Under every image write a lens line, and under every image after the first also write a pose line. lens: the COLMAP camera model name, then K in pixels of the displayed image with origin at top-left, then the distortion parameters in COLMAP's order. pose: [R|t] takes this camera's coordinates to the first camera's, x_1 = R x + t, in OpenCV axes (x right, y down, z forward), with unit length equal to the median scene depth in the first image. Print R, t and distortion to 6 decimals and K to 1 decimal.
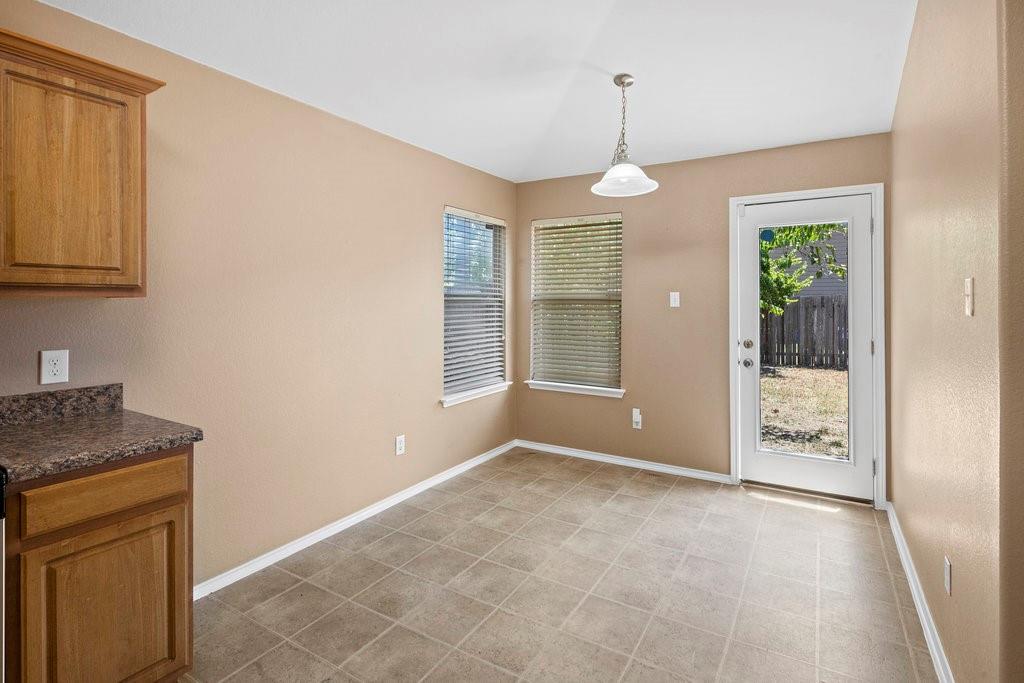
lens RADIAL K [[496.5, 0, 525.4], [0, 496.5, 300.4], [0, 0, 1]] dist [0.002622, -0.003729]
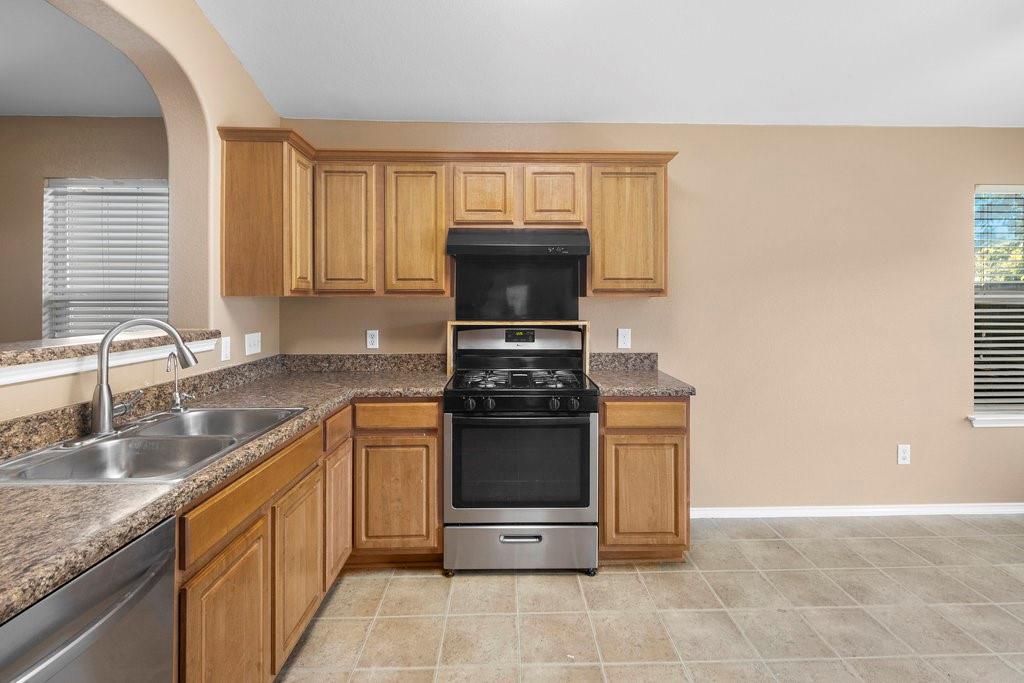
lens RADIAL K [[496.5, 0, 517.9], [0, 496.5, 300.1], [0, 0, 1]] dist [0.002622, -0.003729]
pose [[0.530085, 0.000927, -0.847944, 0.188992], [0.000720, 0.999999, 0.001543, 0.000843], [0.847944, -0.001428, 0.530083, -0.128382]]
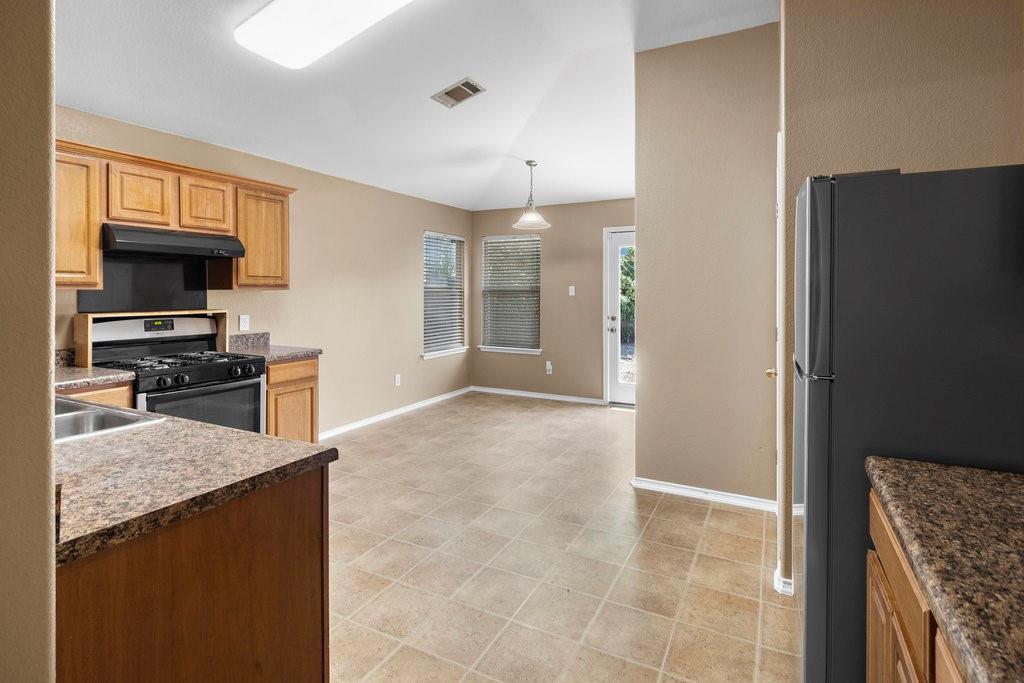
lens RADIAL K [[496.5, 0, 523.1], [0, 496.5, 296.2], [0, 0, 1]] dist [0.002622, -0.003729]
pose [[0.998157, -0.000124, 0.060684, 0.073928], [-0.000500, 0.999947, 0.010279, -0.001710], [-0.060682, -0.010291, 0.998104, -0.803715]]
